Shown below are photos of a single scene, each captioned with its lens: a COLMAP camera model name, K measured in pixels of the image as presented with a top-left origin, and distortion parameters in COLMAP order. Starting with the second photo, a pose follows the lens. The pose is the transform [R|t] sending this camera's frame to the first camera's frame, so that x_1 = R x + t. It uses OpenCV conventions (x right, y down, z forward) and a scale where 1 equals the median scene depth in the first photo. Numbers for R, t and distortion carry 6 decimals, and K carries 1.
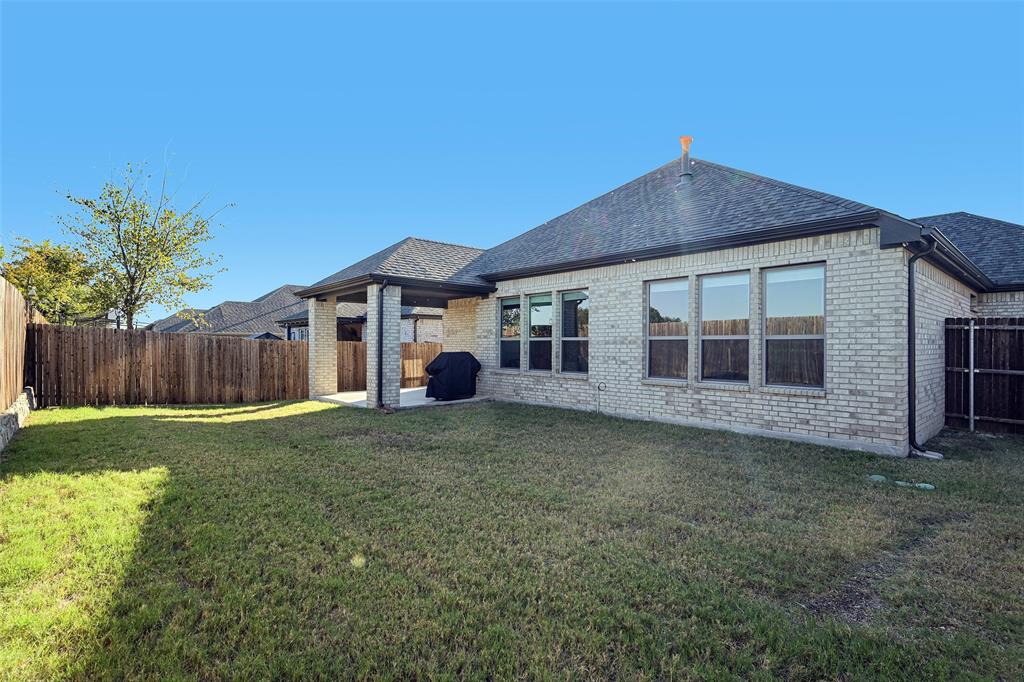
lens RADIAL K [[489.9, 0, 512.0], [0, 489.9, 341.0], [0, 0, 1]] dist [-0.000582, -0.000056]
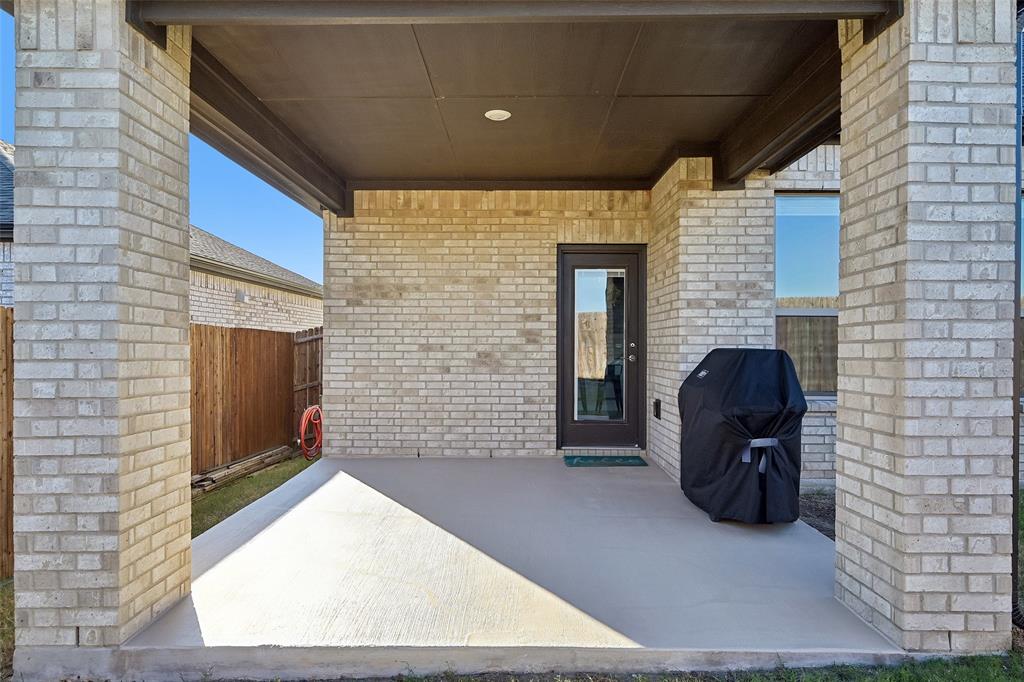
lens RADIAL K [[680.4, 0, 512.0], [0, 680.4, 341.0], [0, 0, 1]] dist [0.001155, -0.000822]
pose [[0.669833, 0.004660, 0.742498, -0.528089], [-0.007400, 0.999973, 0.000399, 0.019002], [-0.742475, -0.005762, 0.669849, 0.850469]]
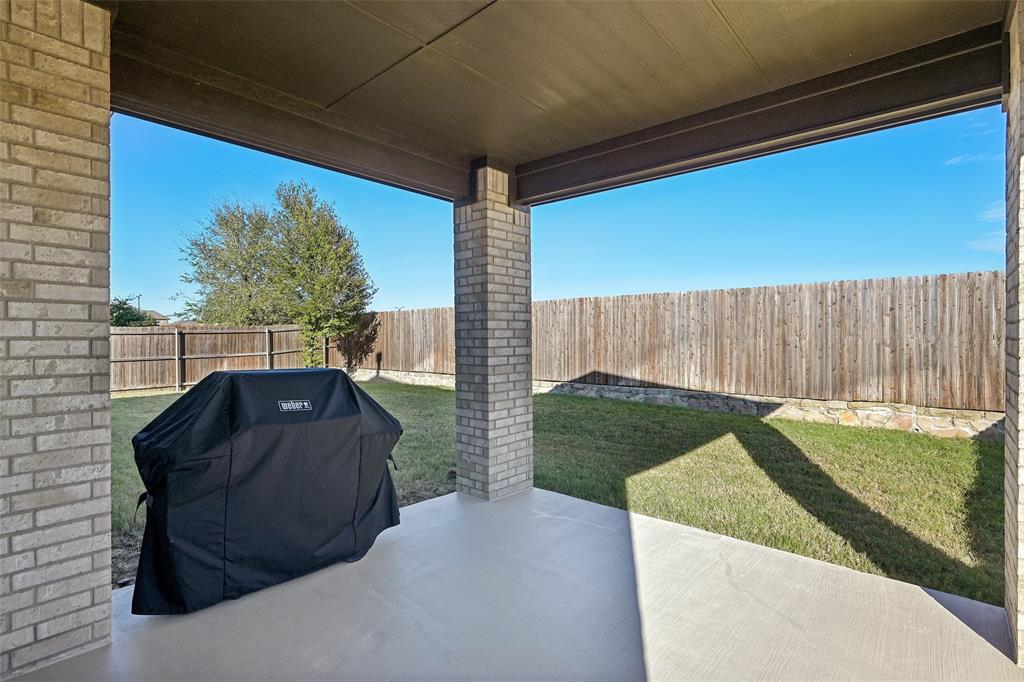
lens RADIAL K [[489.9, 0, 512.0], [0, 489.9, 341.0], [0, 0, 1]] dist [-0.000582, -0.000056]
pose [[-0.993417, 0.000612, -0.114550, -0.206232], [0.001313, 0.999981, -0.006043, 0.009332], [0.114544, -0.006153, -0.993399, 1.292468]]
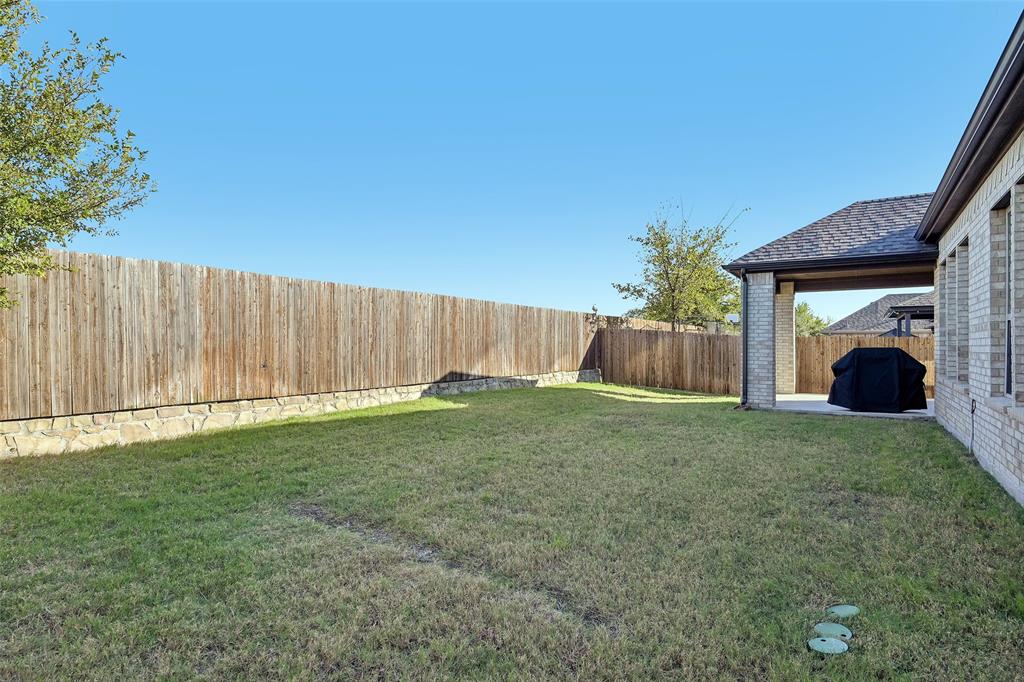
lens RADIAL K [[528.7, 0, 512.0], [0, 528.7, 341.0], [0, 0, 1]] dist [0.001045, 0.000156]
pose [[0.259448, -0.008397, -0.965721, 0.518227], [0.006278, 0.999956, -0.007008, 0.014653], [0.965737, -0.004245, 0.259489, 0.275075]]
